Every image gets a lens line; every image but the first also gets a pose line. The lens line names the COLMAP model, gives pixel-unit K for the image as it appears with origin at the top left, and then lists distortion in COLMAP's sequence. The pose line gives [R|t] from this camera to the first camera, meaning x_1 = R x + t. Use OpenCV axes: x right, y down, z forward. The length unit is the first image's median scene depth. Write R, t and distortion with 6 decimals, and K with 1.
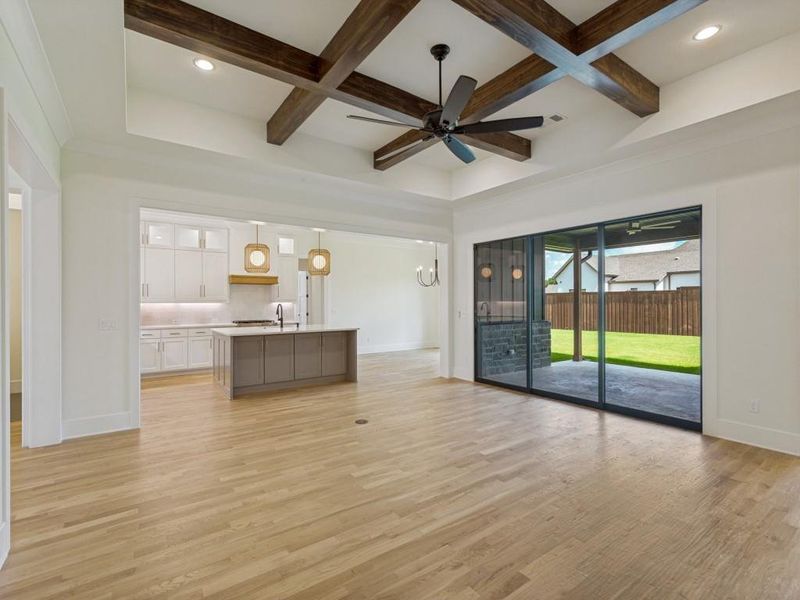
lens RADIAL K [[380.9, 0, 399.5], [0, 380.9, 300.6], [0, 0, 1]] dist [-0.001553, 0.002036]
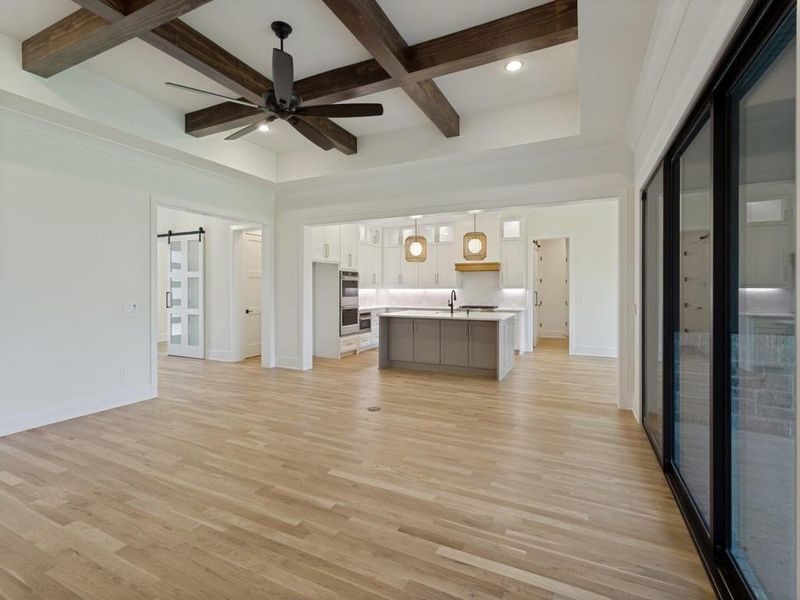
lens RADIAL K [[380.9, 0, 399.7], [0, 380.9, 291.7], [0, 0, 1]] dist [-0.001553, 0.002036]
pose [[0.483083, 0.014010, -0.875462, 0.650905], [-0.001186, 0.999882, 0.015347, -0.003402], [0.875574, -0.006375, 0.483043, 0.469040]]
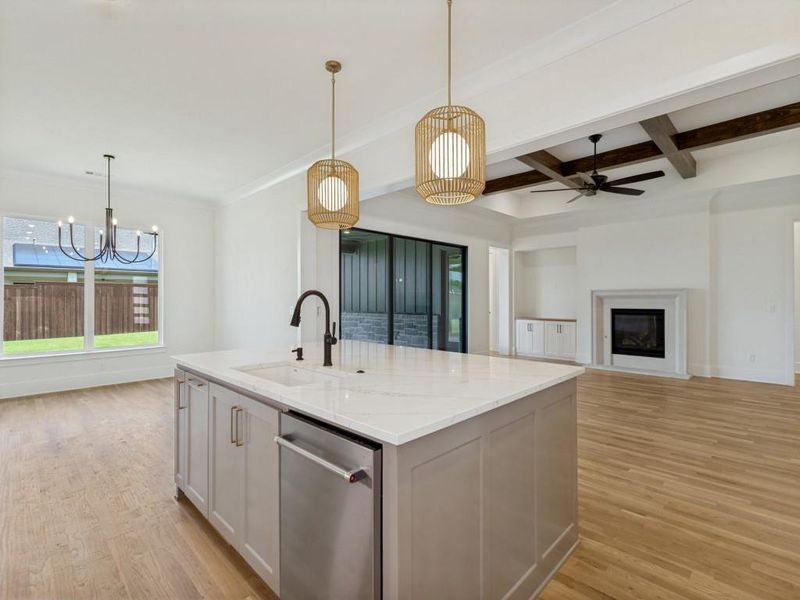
lens RADIAL K [[380.9, 0, 395.2], [0, 380.9, 297.9], [0, 0, 1]] dist [-0.001553, 0.002036]
pose [[-0.176575, 0.007711, 0.984257, -0.779863], [-0.000414, 0.999969, -0.007908, 0.022495], [-0.984287, -0.001804, -0.176566, 1.247307]]
